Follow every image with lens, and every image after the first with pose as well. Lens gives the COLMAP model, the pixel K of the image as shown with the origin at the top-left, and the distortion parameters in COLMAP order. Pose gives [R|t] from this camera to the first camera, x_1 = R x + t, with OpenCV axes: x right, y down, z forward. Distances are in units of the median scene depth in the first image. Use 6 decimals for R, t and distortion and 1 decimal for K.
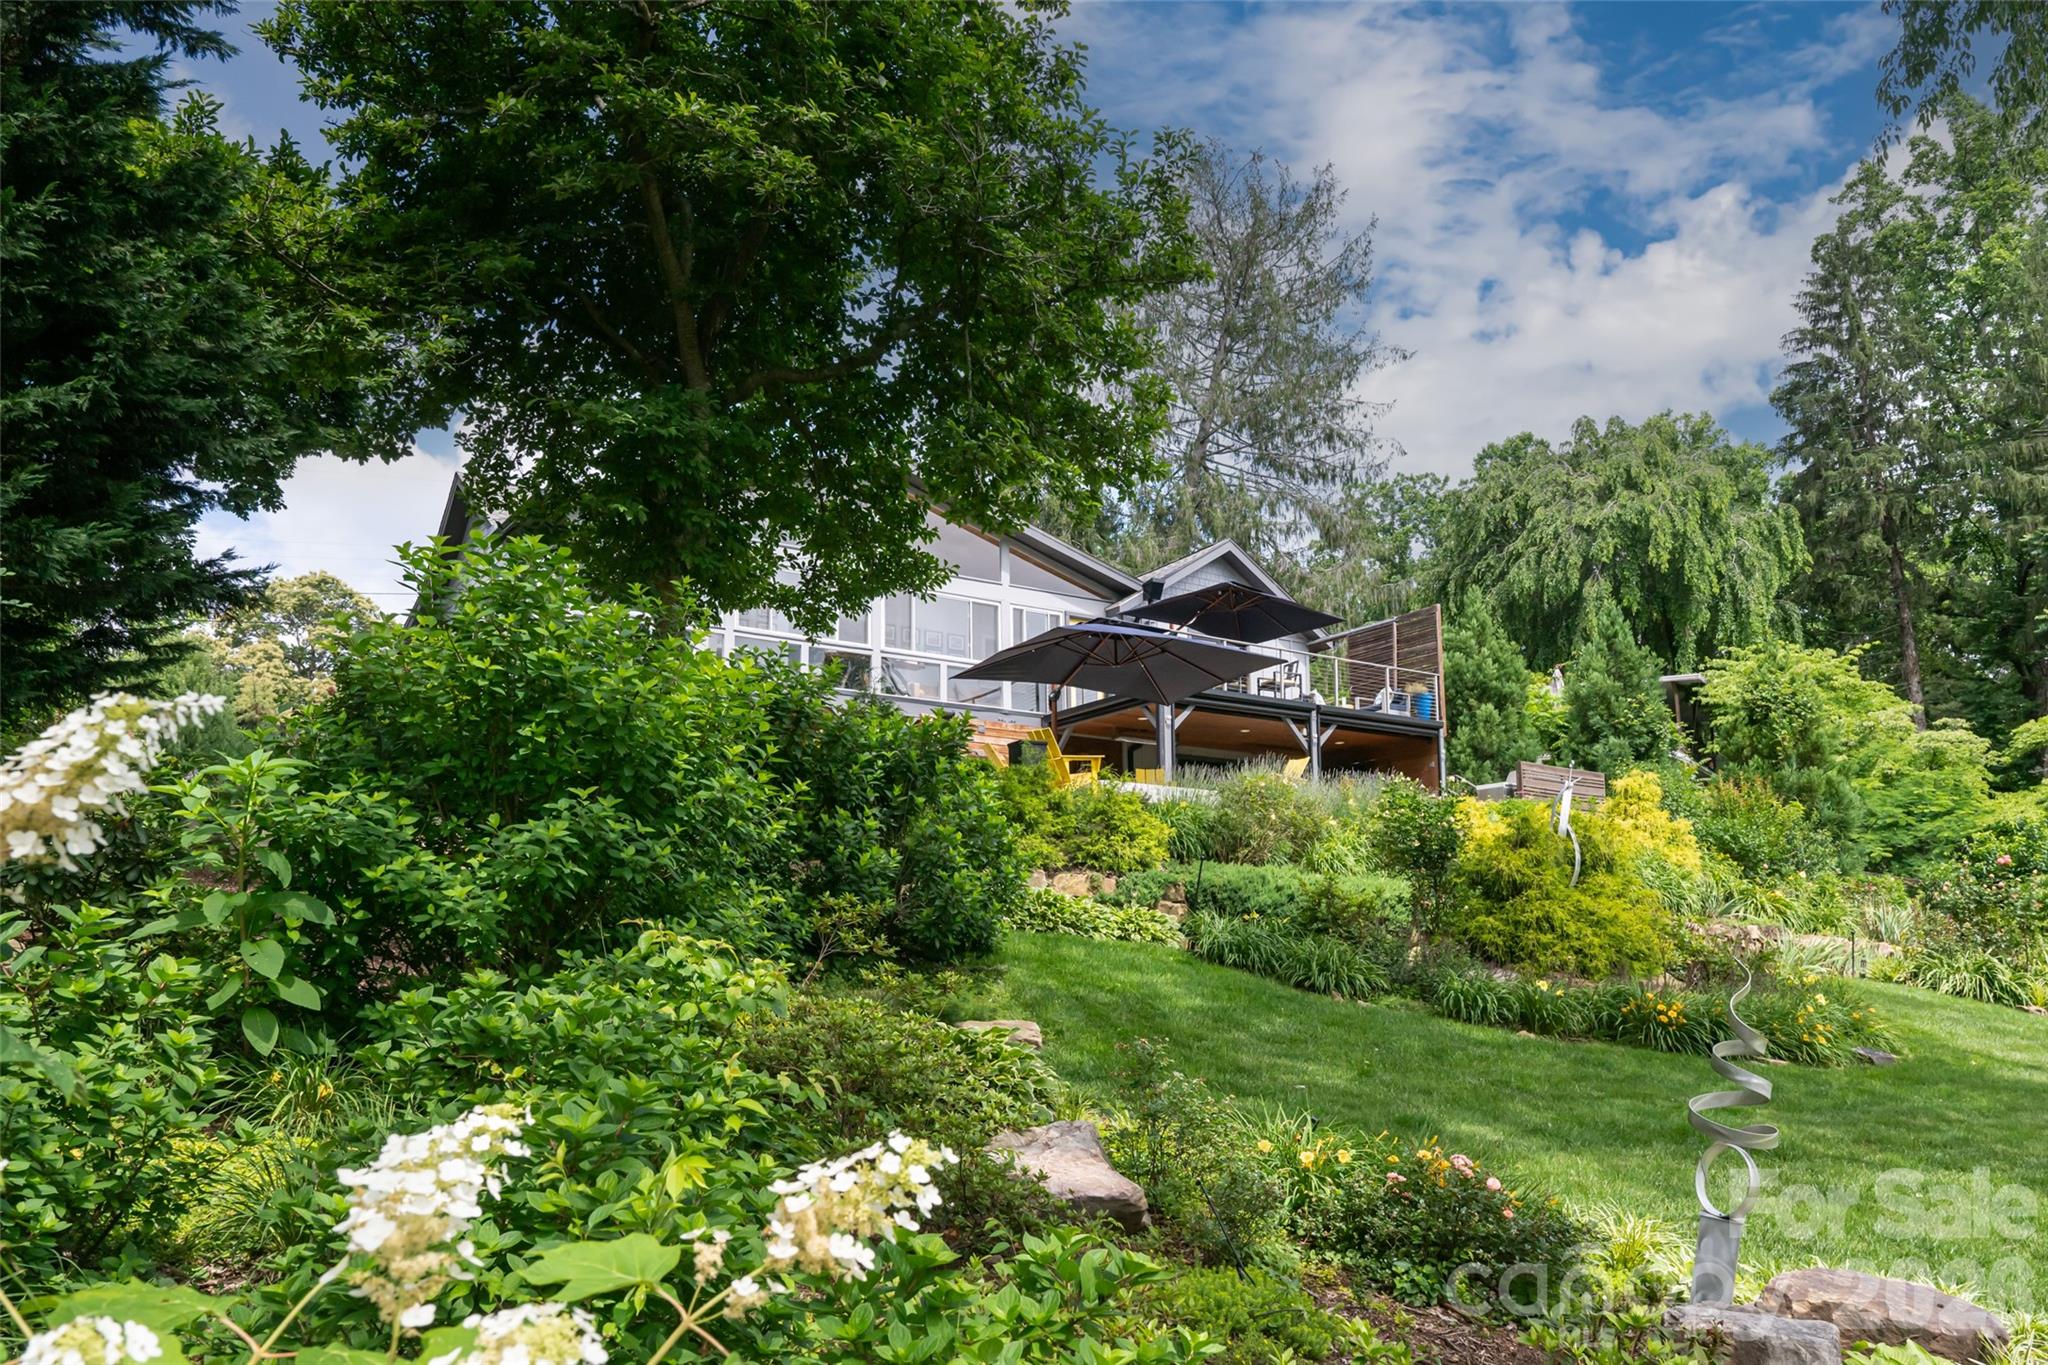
lens RADIAL K [[1491.0, 0, 1024.5], [0, 1491.0, 691.8], [0, 0, 1]] dist [0.004797, -0.000534]
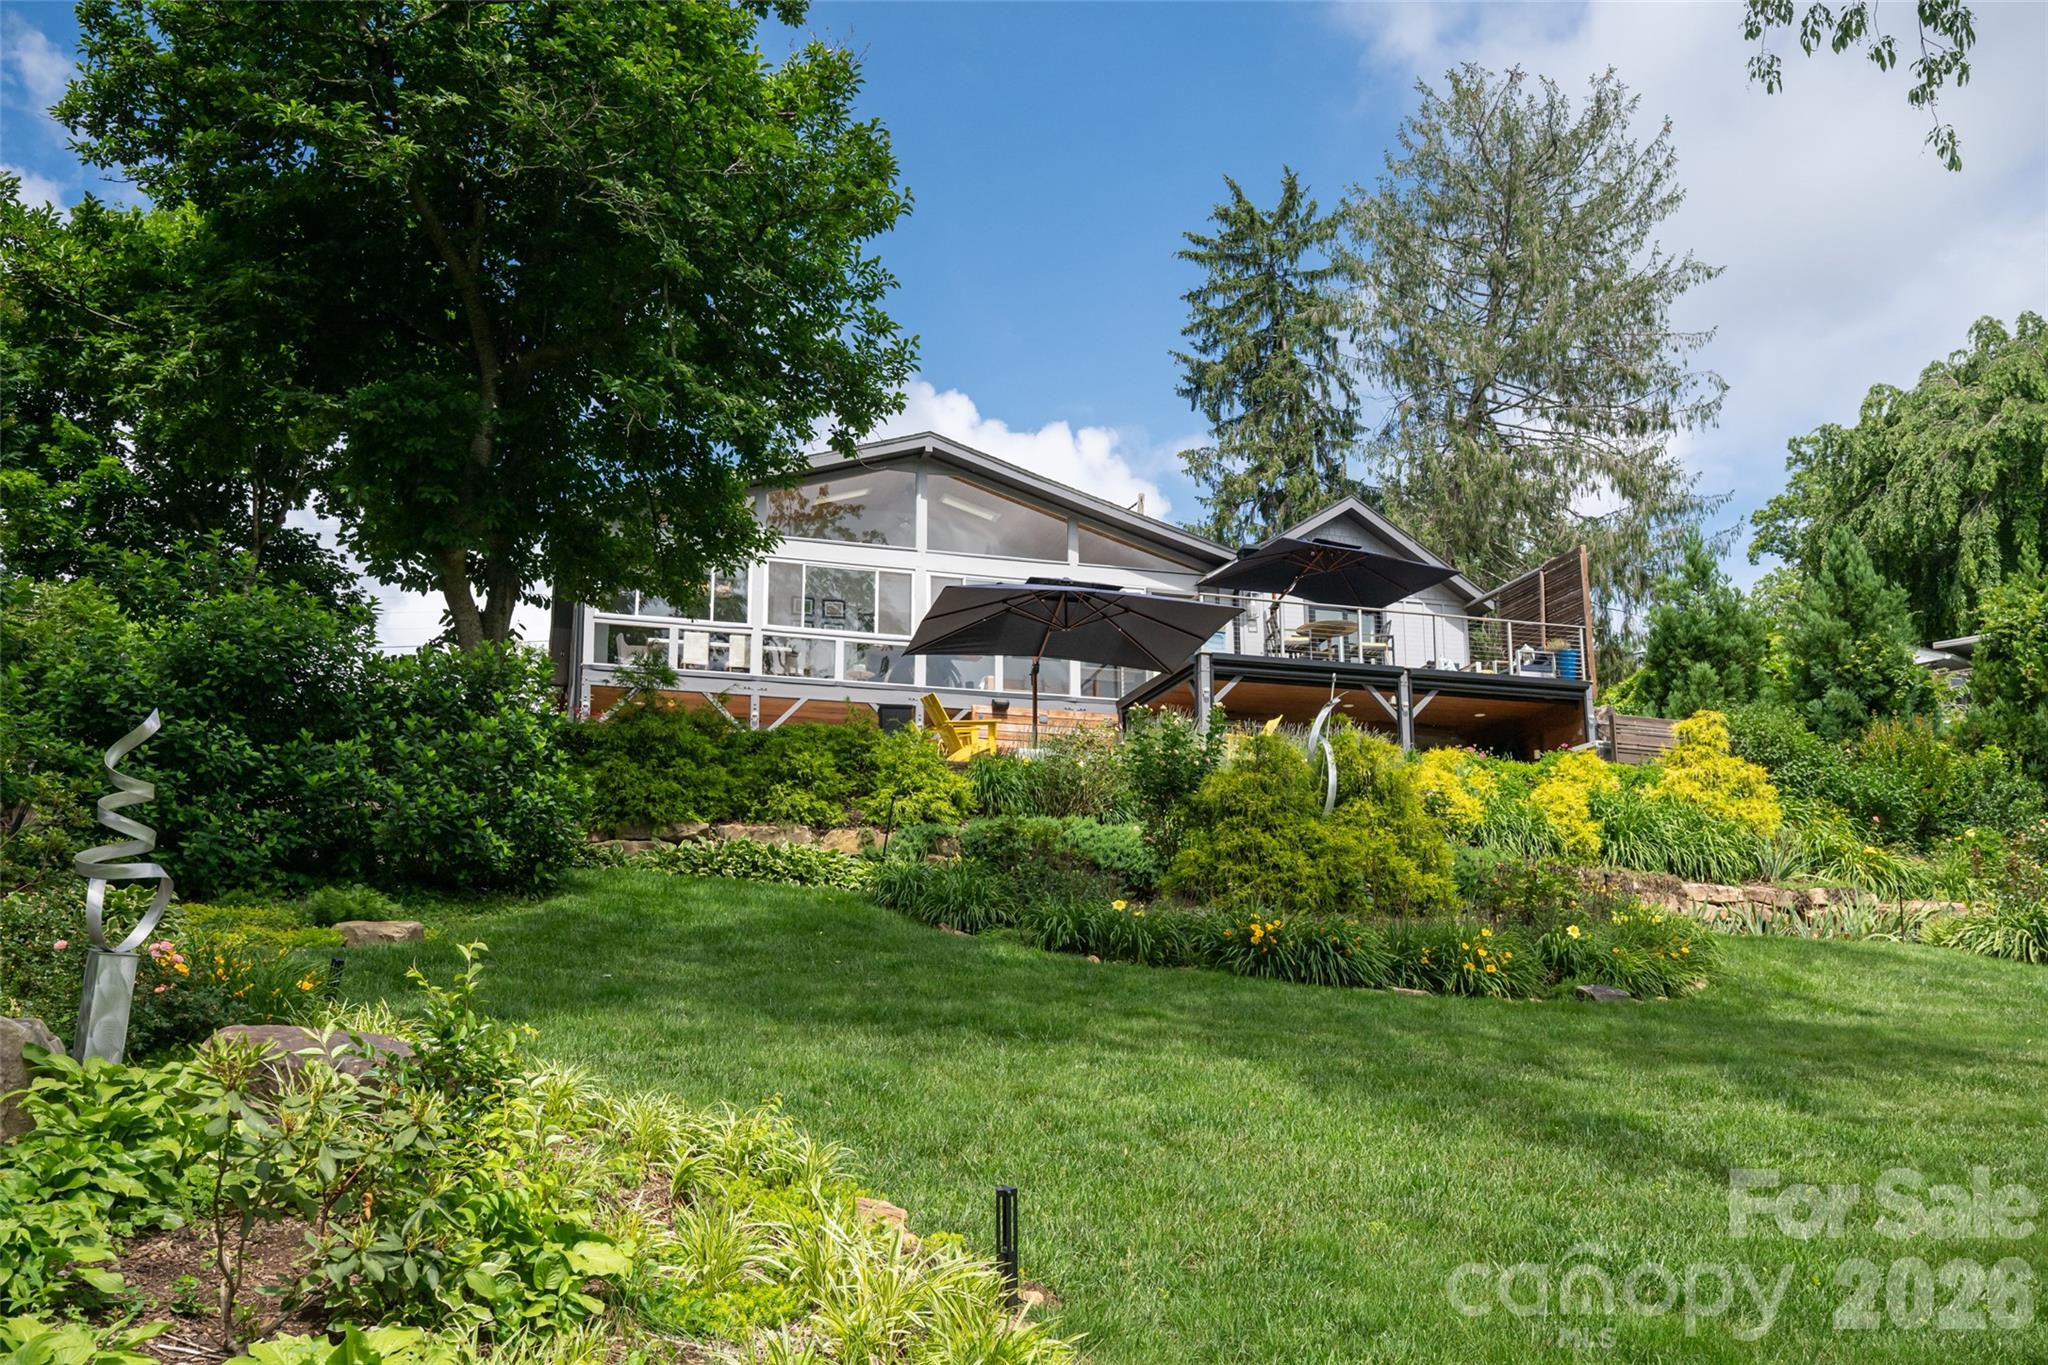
lens RADIAL K [[1630.7, 0, 1010.8], [0, 1630.7, 637.6], [0, 0, 1]] dist [0.001773, -0.001161]
pose [[0.953048, -0.073280, -0.293819, 0.226719], [0.055135, 0.996051, -0.069581, 0.039147], [0.297758, 0.050114, 0.953325, 0.015152]]
